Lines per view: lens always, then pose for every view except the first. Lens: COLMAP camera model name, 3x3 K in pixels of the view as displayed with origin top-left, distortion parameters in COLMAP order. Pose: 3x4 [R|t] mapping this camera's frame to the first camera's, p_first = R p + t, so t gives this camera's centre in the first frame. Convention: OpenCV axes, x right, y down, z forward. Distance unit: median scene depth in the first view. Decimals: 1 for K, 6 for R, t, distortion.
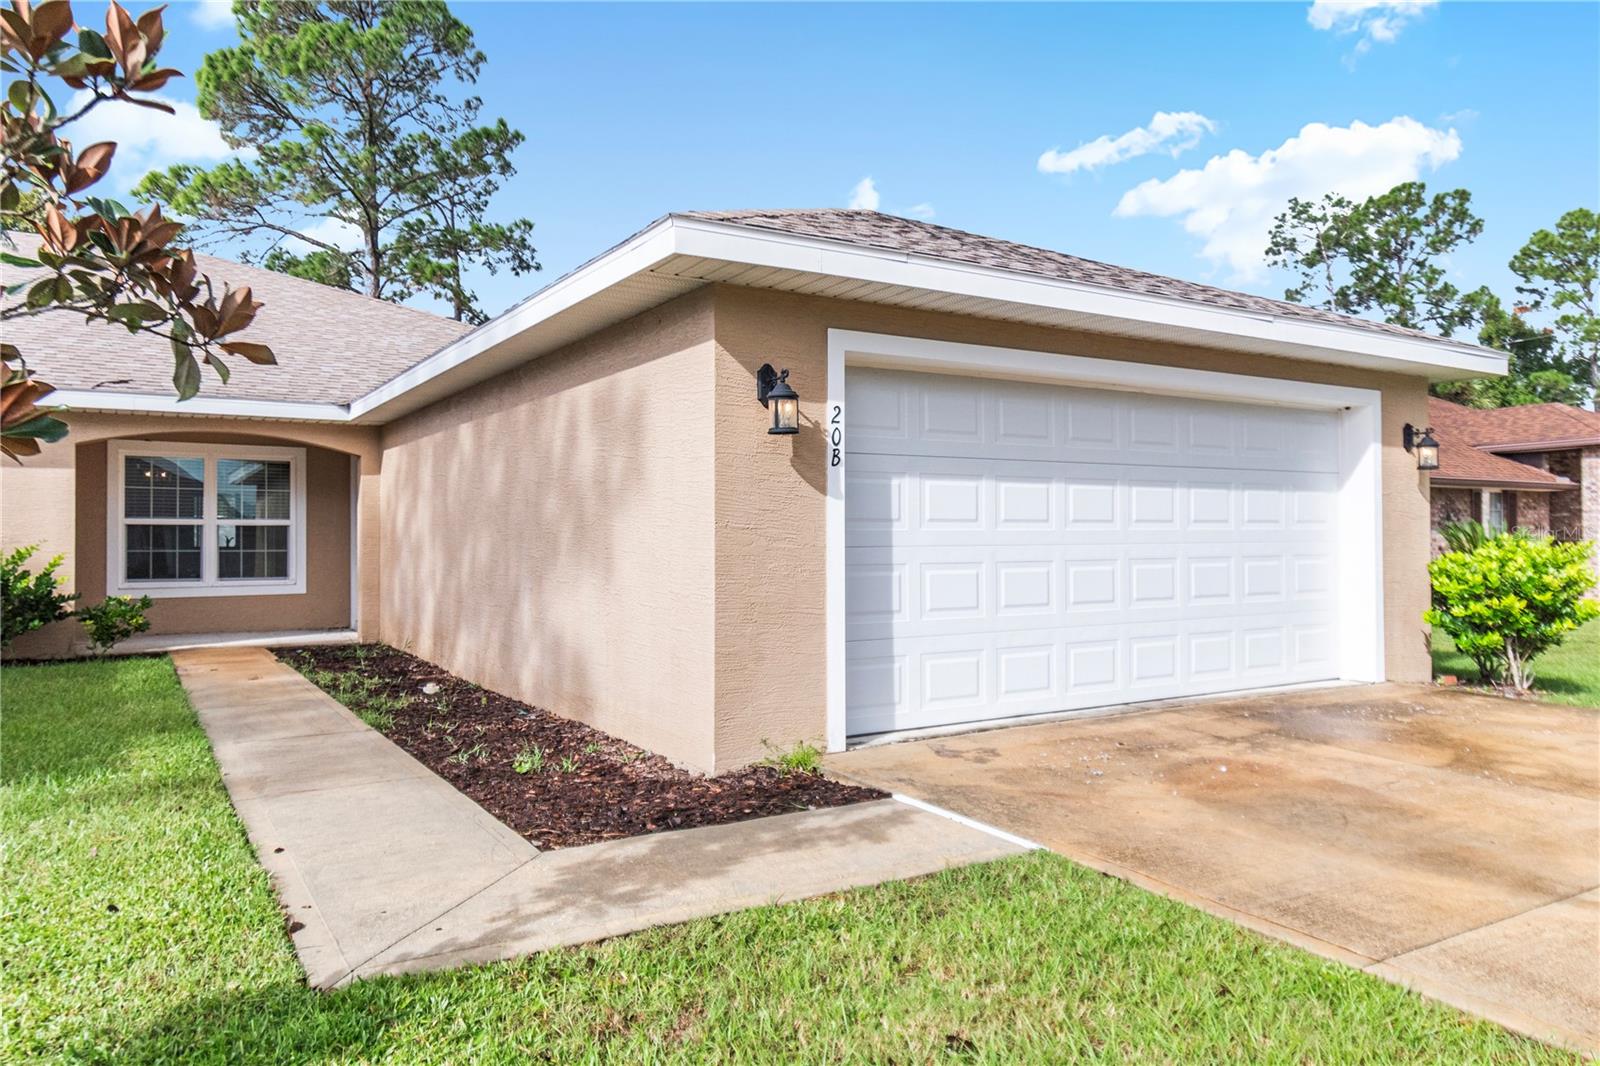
lens RADIAL K [[1090.1, 0, 800.4], [0, 1090.1, 532.6], [0, 0, 1]] dist [-0.014074, -0.000917]
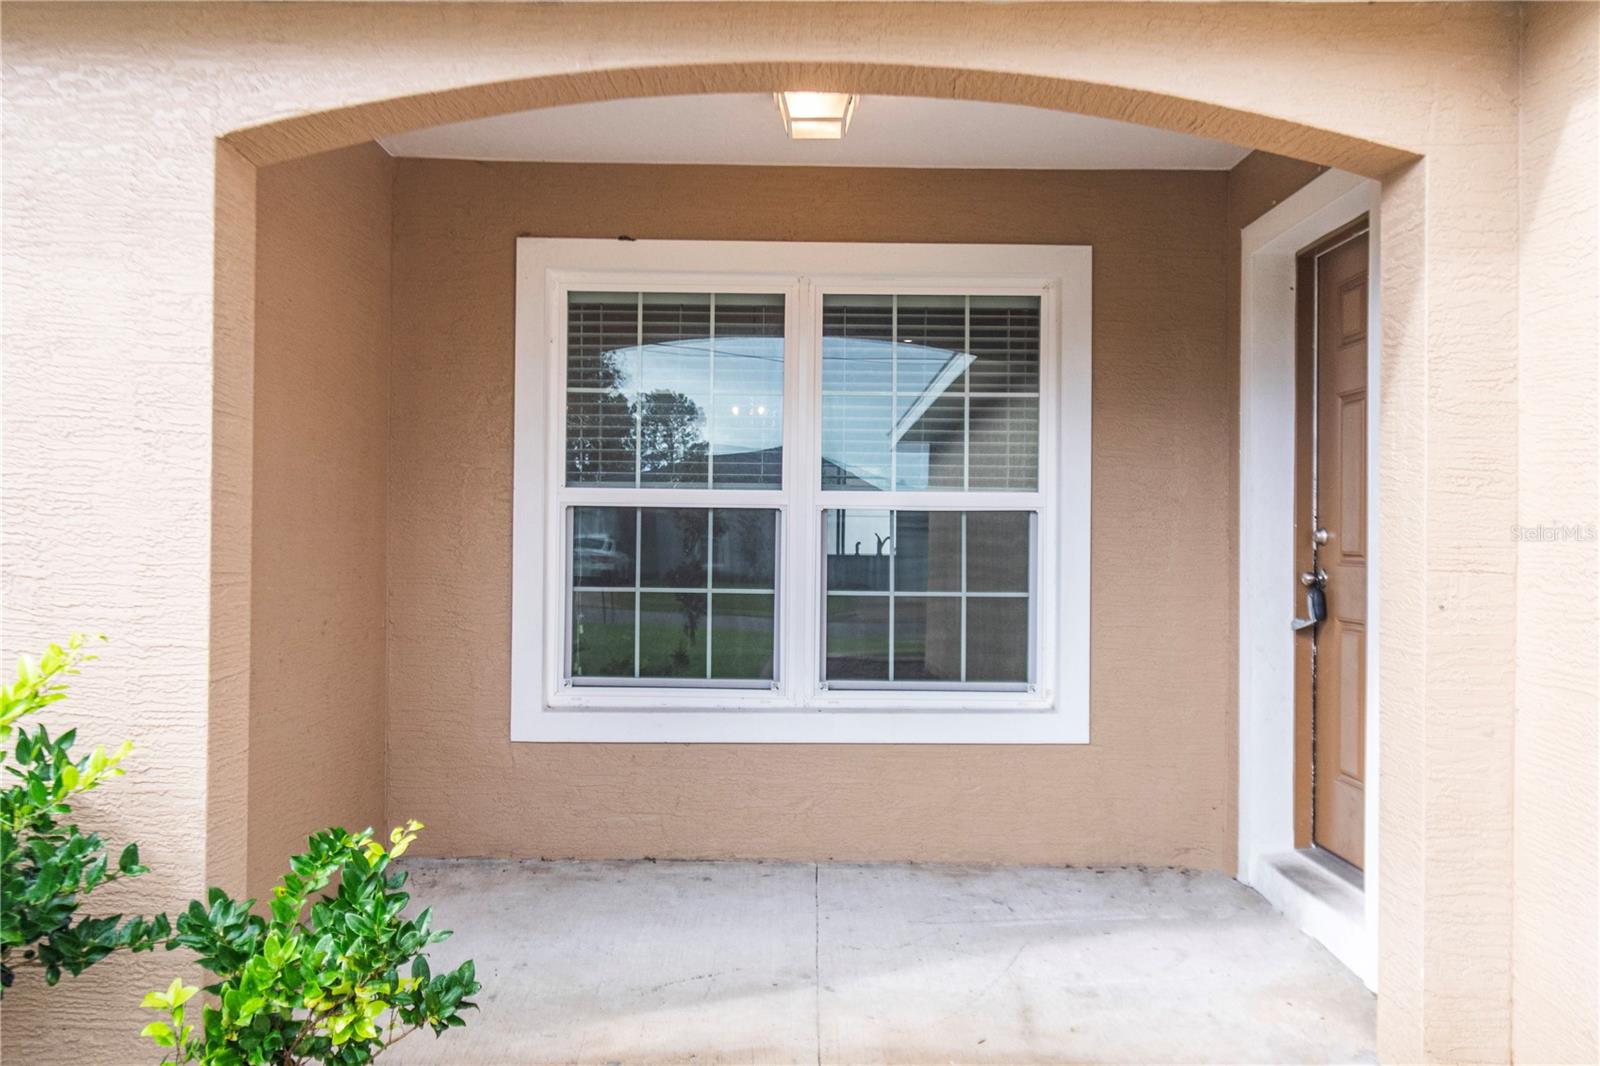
lens RADIAL K [[1378.5, 0, 800.4], [0, 1378.5, 532.8], [0, 0, 1]] dist [-0.000929, -0.000575]
pose [[0.852373, 0.005814, -0.522902, -0.336316], [-0.004464, 0.999983, 0.003842, -0.002010], [0.522915, -0.000941, 0.852384, 0.661534]]
